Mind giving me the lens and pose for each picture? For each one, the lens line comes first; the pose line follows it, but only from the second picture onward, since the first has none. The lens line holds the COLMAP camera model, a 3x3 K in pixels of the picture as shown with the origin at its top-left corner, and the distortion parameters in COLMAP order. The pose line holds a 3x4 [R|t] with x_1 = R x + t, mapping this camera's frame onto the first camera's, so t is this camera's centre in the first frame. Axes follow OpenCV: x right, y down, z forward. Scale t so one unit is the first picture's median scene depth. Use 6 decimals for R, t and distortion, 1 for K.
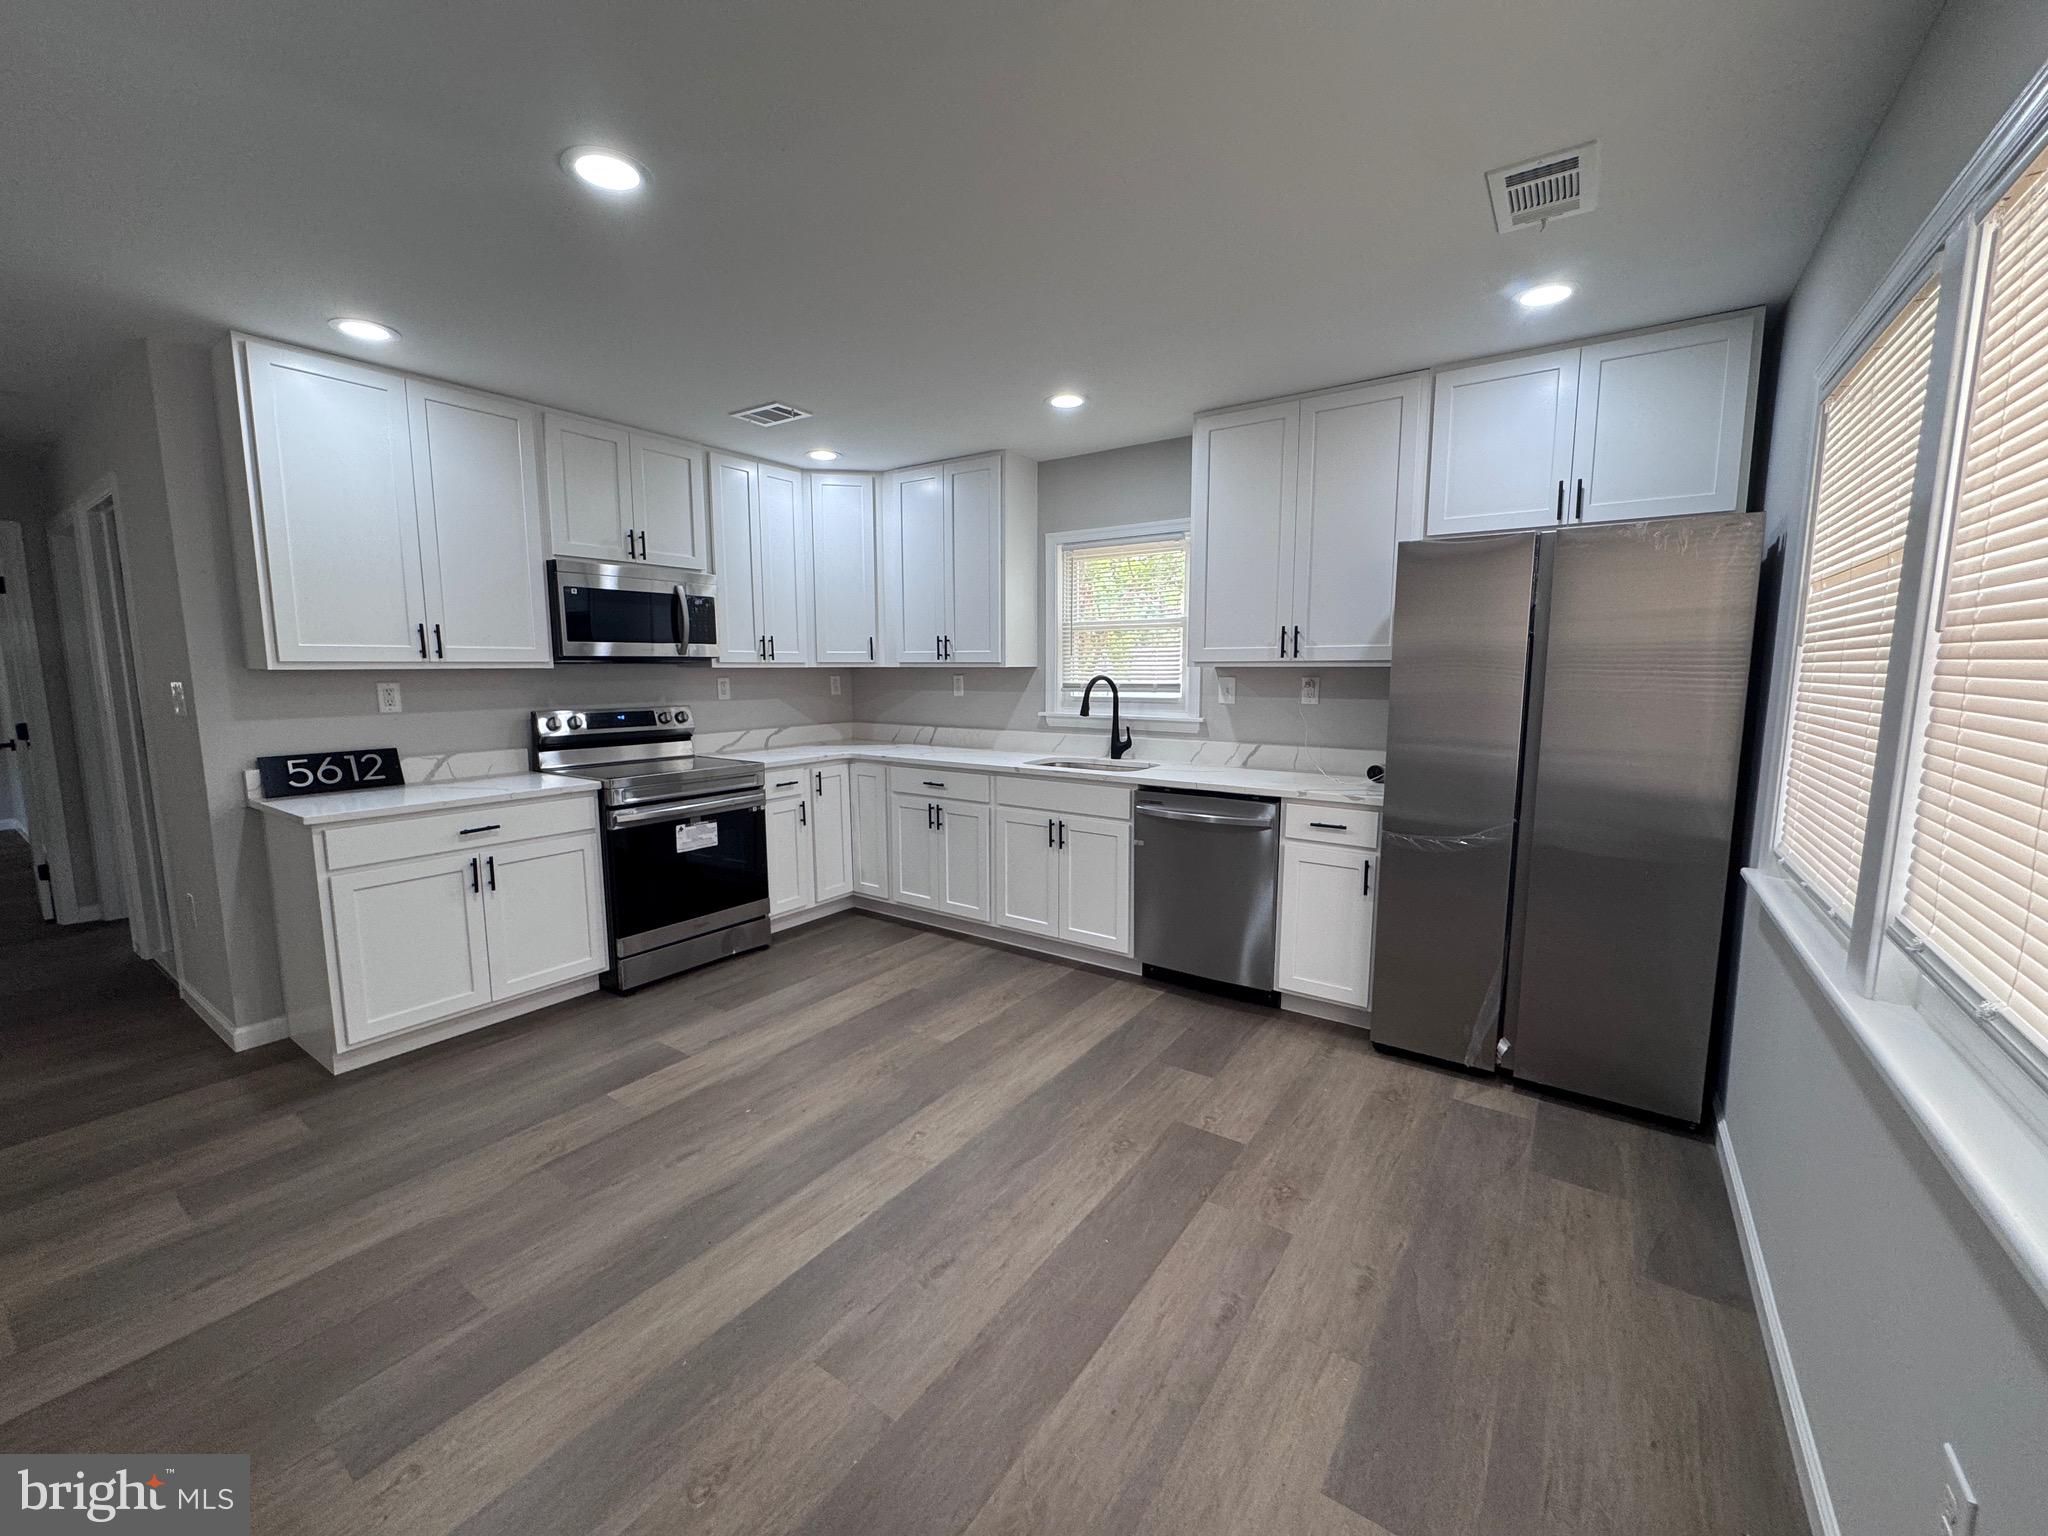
lens RADIAL K [[815.3, 0, 1022.1], [0, 815.3, 768.0], [0, 0, 1]] dist [-0.002911, 0.000830]
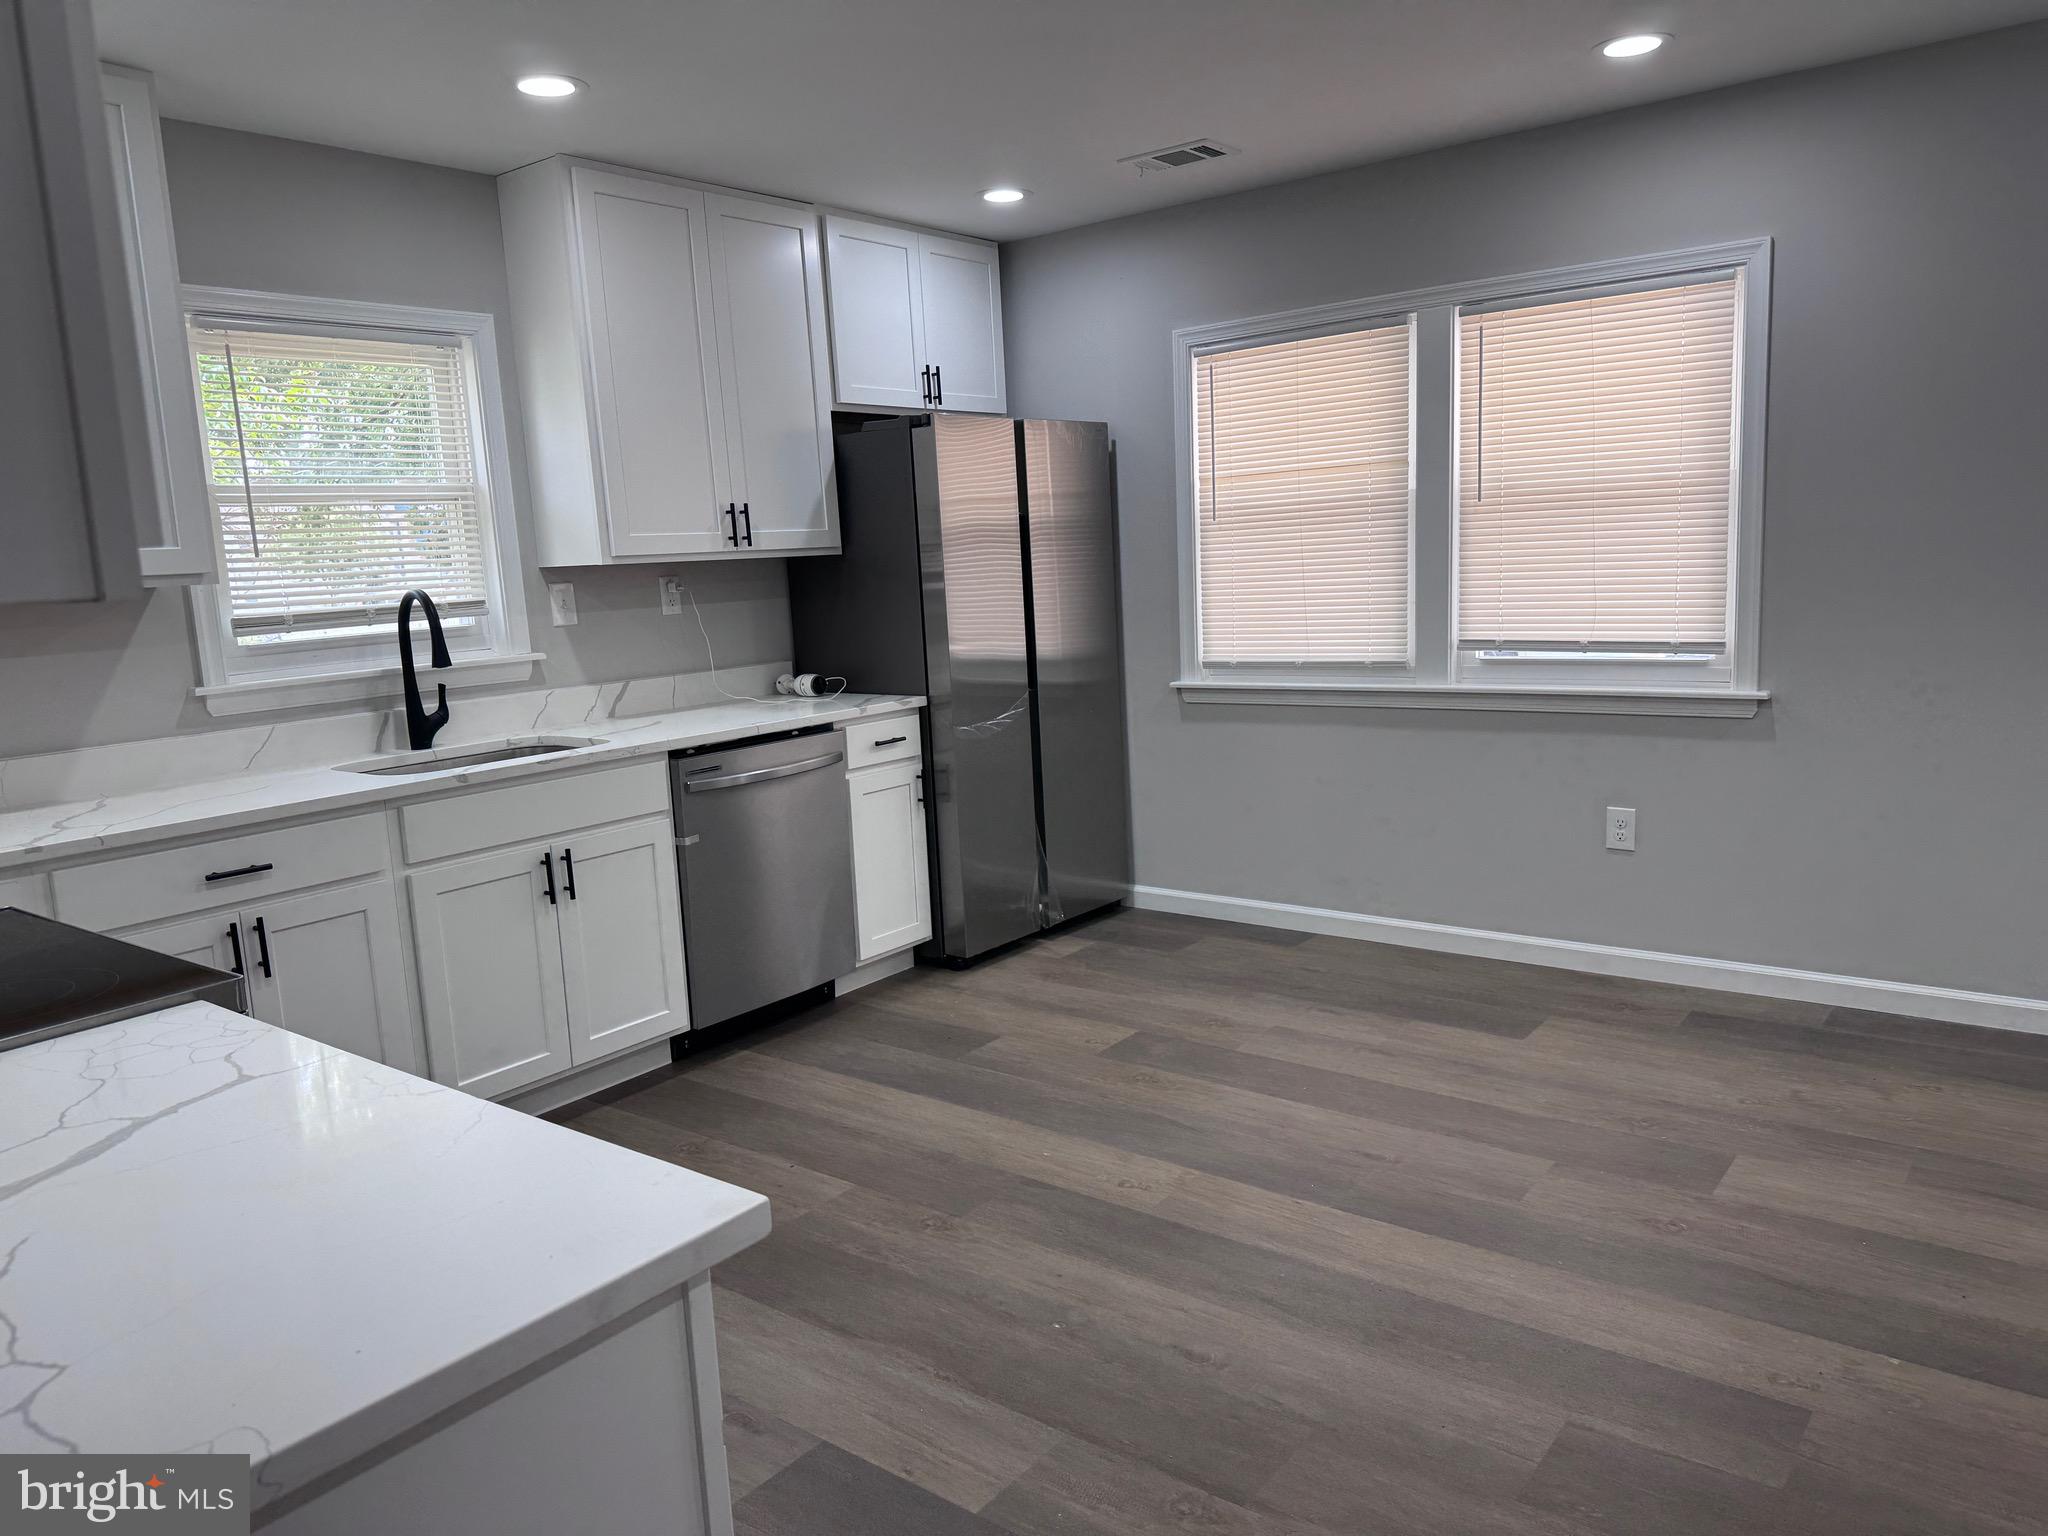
lens RADIAL K [[1425.8, 0, 1031.1], [0, 1425.8, 766.5], [0, 0, 1]] dist [0.166783, -0.305867]
pose [[0.046429, -0.154460, 0.986907, -0.966801], [0.173809, 0.974152, 0.144287, -0.081803], [-0.983684, 0.164834, 0.072076, 0.667803]]
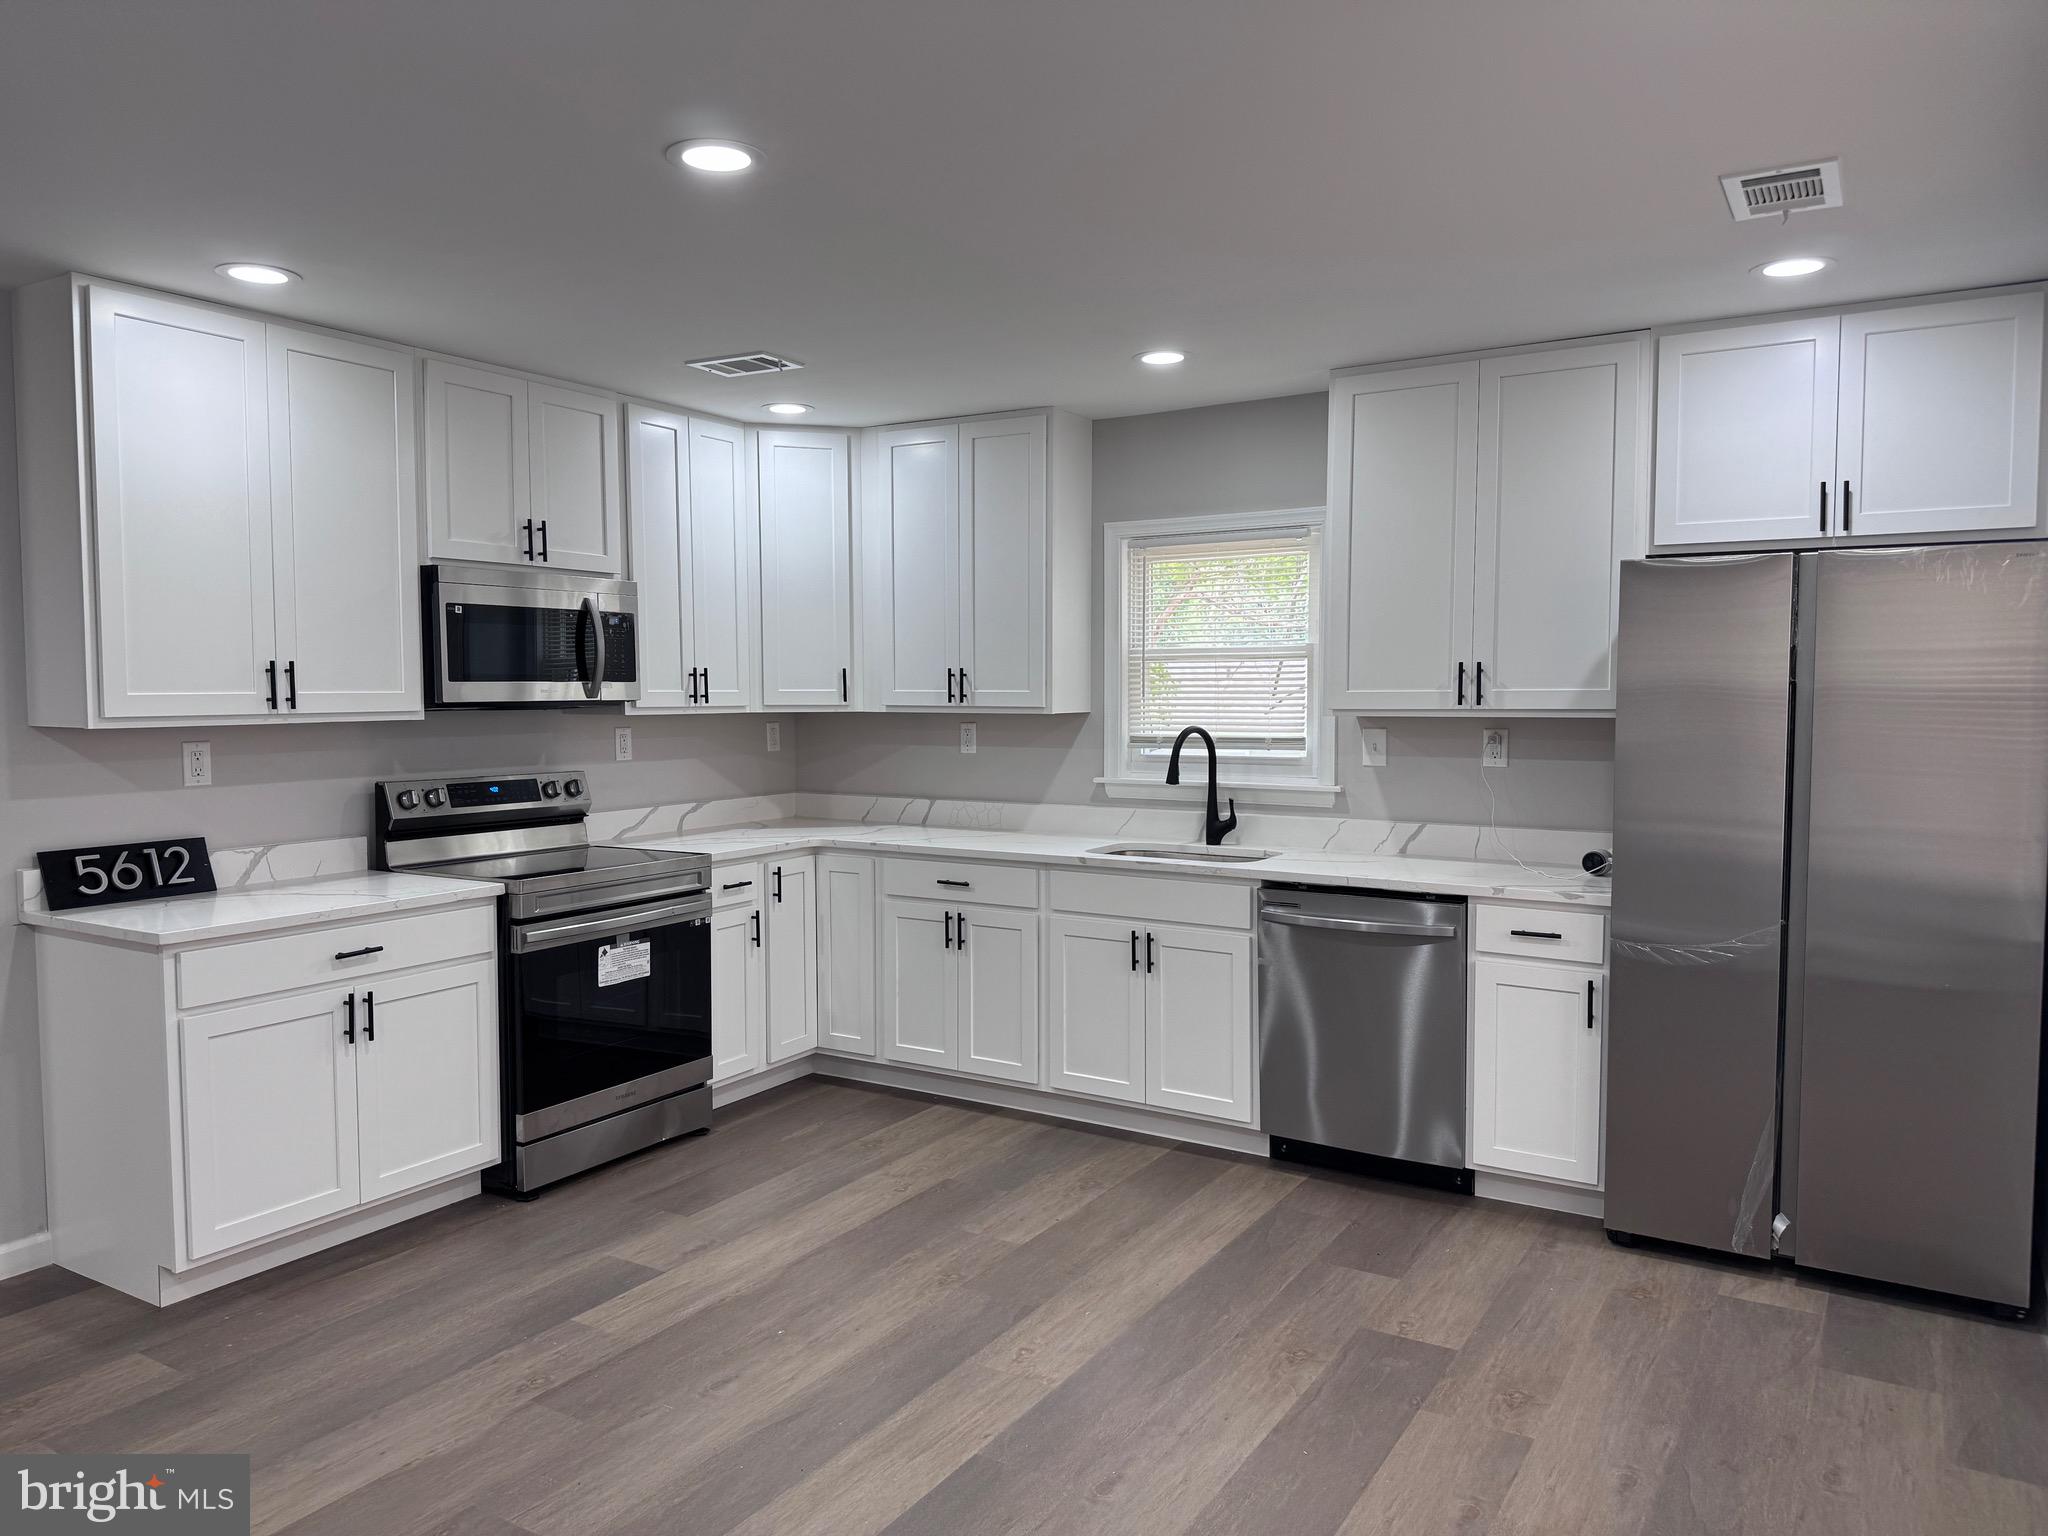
lens RADIAL K [[1429.9, 0, 1017.1], [0, 1429.9, 770.2], [0, 0, 1]] dist [0.102970, -0.161046]
pose [[0.998297, -0.004108, 0.058190, -0.149863], [0.007858, 0.997896, -0.064357, 0.003198], [-0.057803, 0.064704, 0.996229, -0.255606]]
